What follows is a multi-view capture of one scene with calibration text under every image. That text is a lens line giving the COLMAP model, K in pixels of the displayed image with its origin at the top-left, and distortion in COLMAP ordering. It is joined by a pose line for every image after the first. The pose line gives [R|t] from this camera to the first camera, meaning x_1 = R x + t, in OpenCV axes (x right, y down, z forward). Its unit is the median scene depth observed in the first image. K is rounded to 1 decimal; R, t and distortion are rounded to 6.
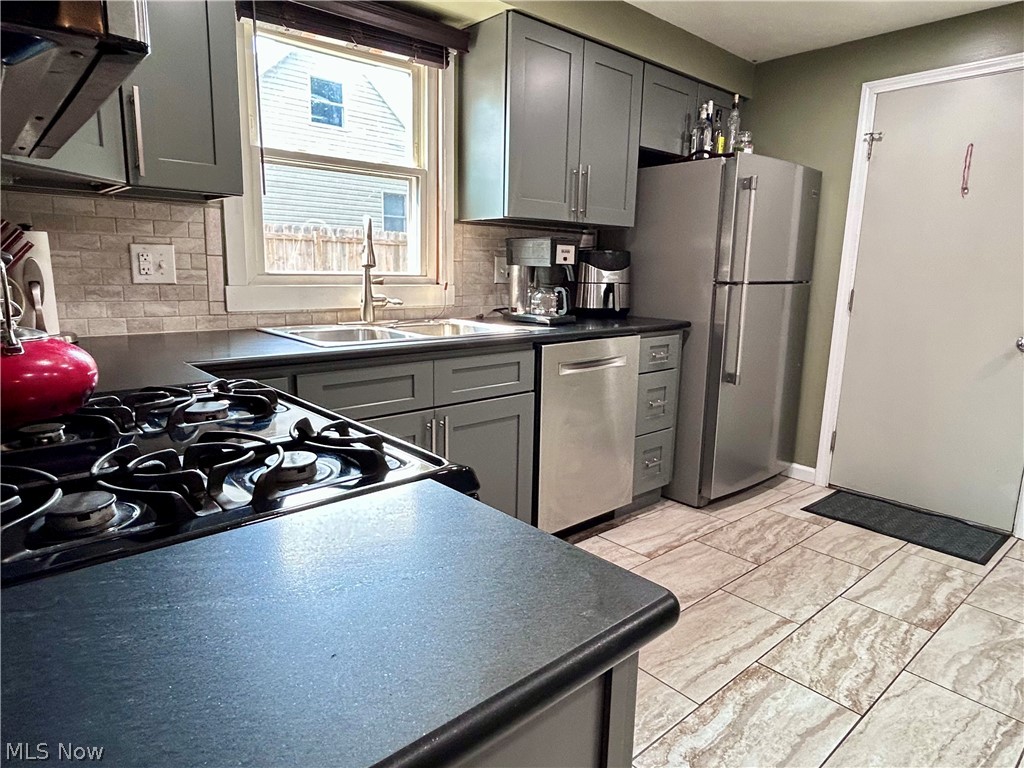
lens RADIAL K [[616.6, 0, 514.4], [0, 616.6, 381.7], [0, 0, 1]] dist [-0.007867, 0.004029]
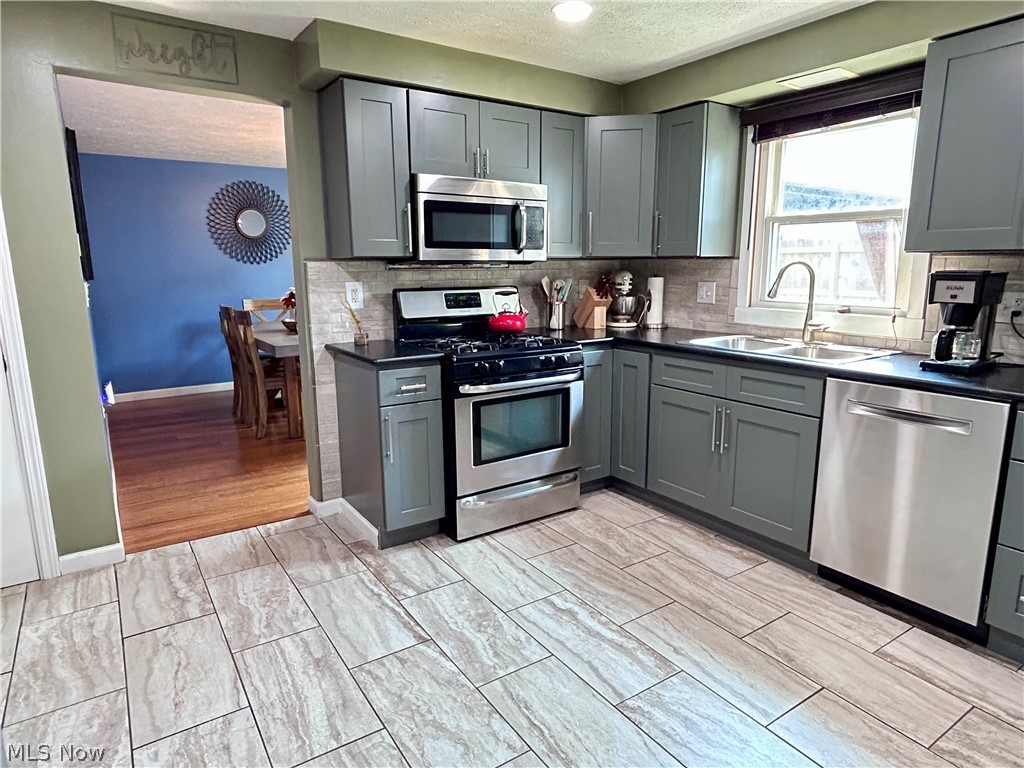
lens RADIAL K [[616.6, 0, 514.6], [0, 616.6, 386.7], [0, 0, 1]] dist [-0.007867, 0.004029]
pose [[-0.123490, 0.175049, -0.976785, 1.043746], [-0.184352, 0.963137, 0.195910, -0.138241], [0.975072, 0.204265, -0.086667, 0.522397]]
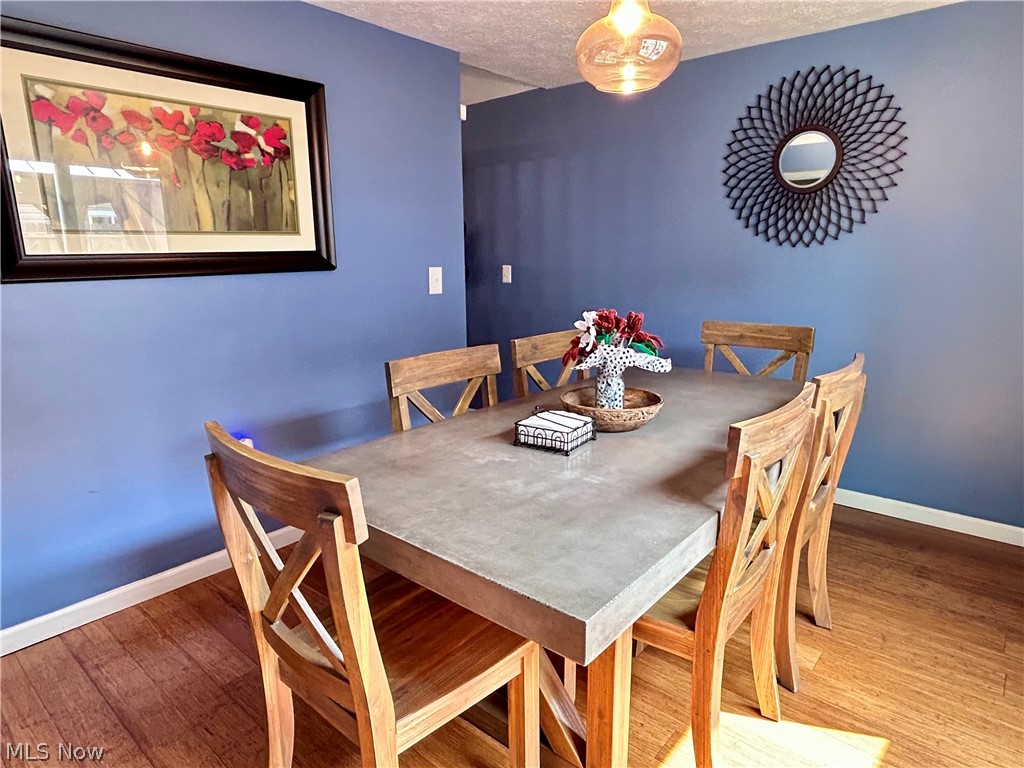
lens RADIAL K [[616.6, 0, 521.9], [0, 616.6, 382.5], [0, 0, 1]] dist [-0.007867, 0.004029]
pose [[-0.989165, 0.016766, -0.145850, -0.704357], [-0.042429, 0.918419, 0.393327, -0.140690], [0.140546, 0.395254, -0.907756, 0.288699]]
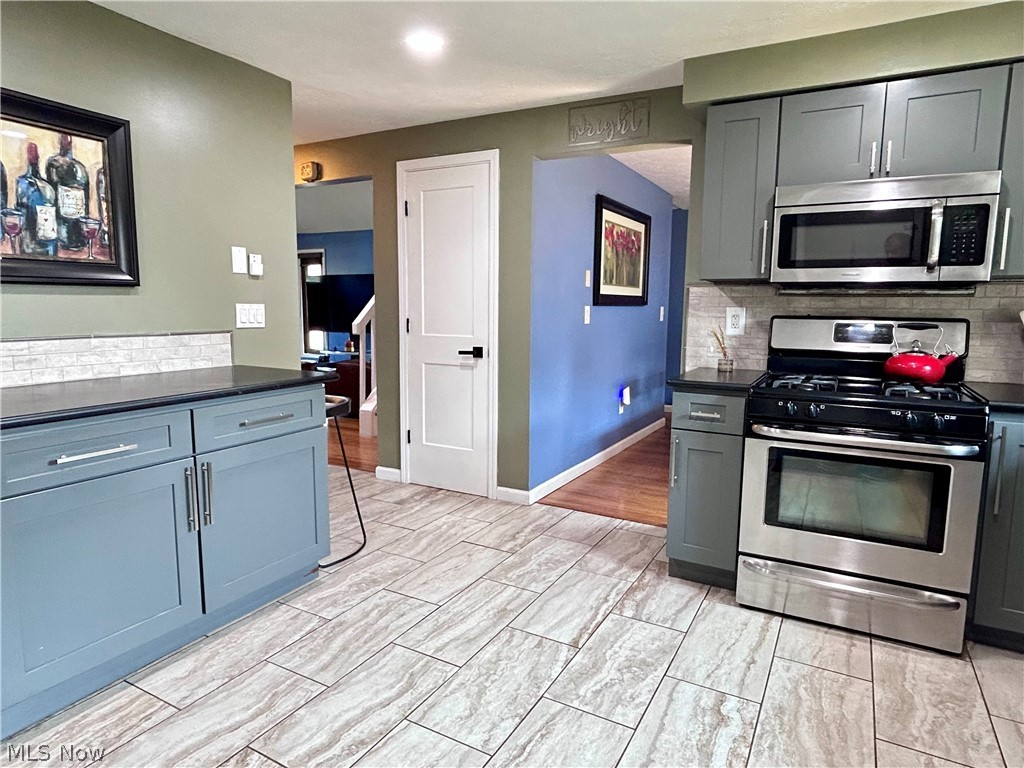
lens RADIAL K [[616.6, 0, 512.3], [0, 616.6, 386.9], [0, 0, 1]] dist [-0.007867, 0.004029]
pose [[-0.940818, 0.012180, -0.338692, 0.652536], [-0.094606, 0.950190, 0.296965, -0.207837], [0.325439, 0.311433, -0.892804, 1.042471]]
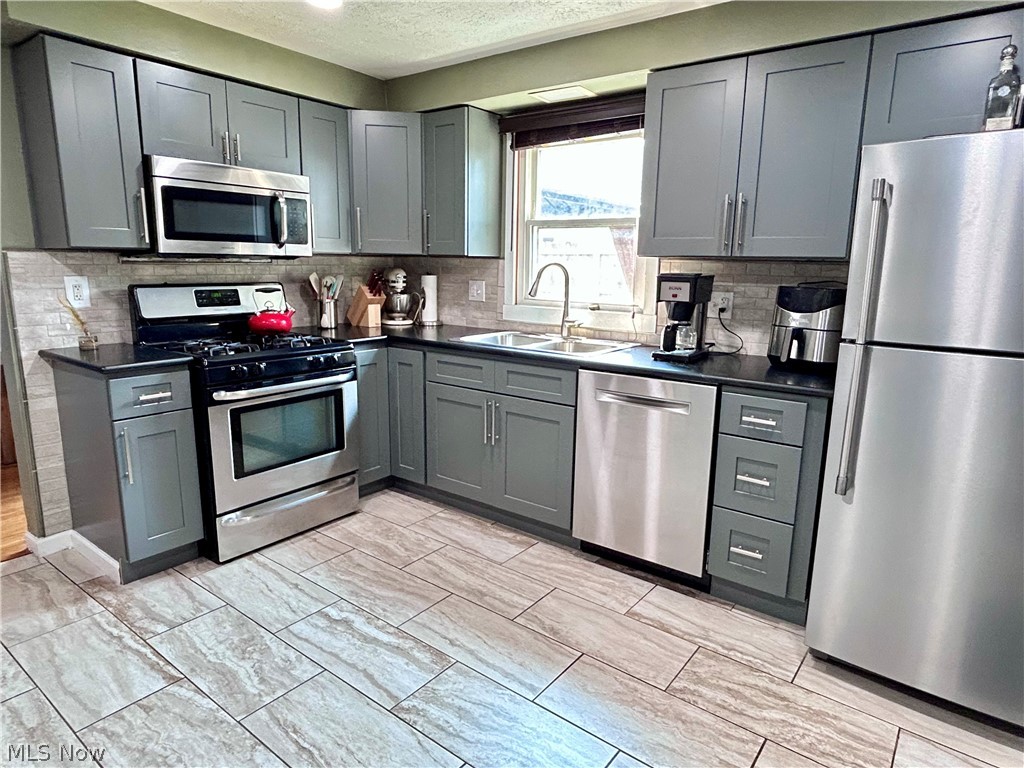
lens RADIAL K [[616.6, 0, 510.1], [0, 616.6, 384.3], [0, 0, 1]] dist [-0.007867, 0.004029]
pose [[0.201149, 0.174068, -0.963971, 1.037593], [-0.195924, 0.971349, 0.134517, -0.147287], [0.959767, 0.161807, 0.229490, 0.561536]]
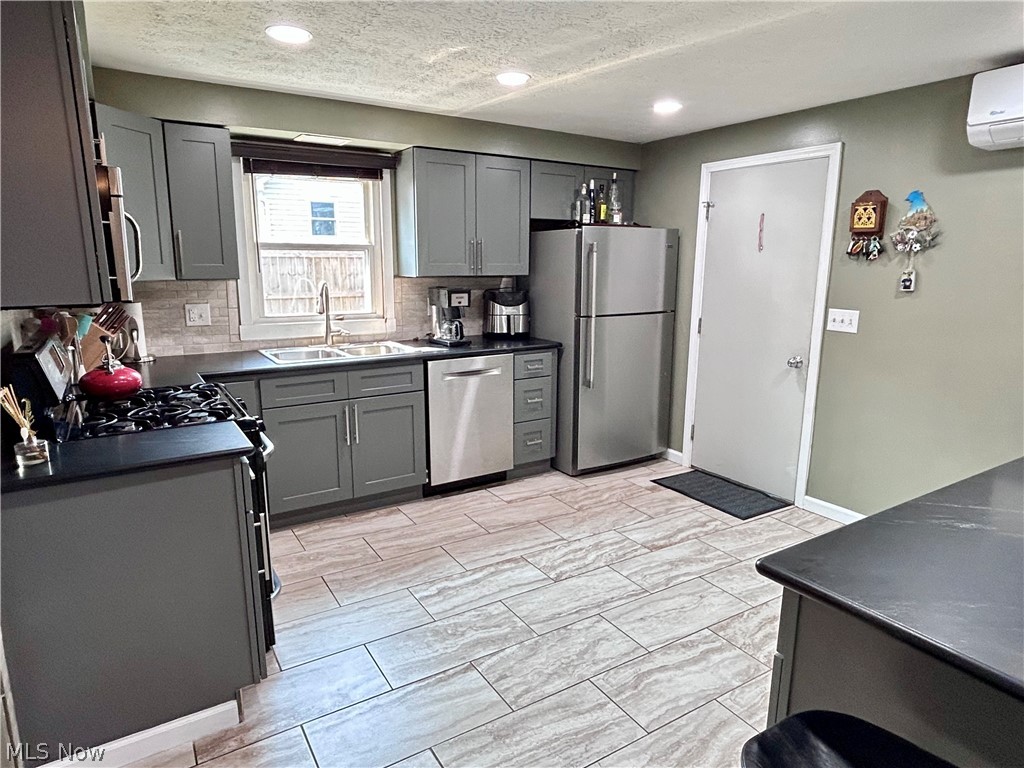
lens RADIAL K [[616.6, 0, 514.4], [0, 616.6, 380.3], [0, 0, 1]] dist [-0.007867, 0.004029]
pose [[0.987570, 0.015066, -0.156459, 0.467368], [-0.014553, 0.999884, 0.004427, -0.019215], [0.156507, -0.002095, 0.987675, -0.477447]]
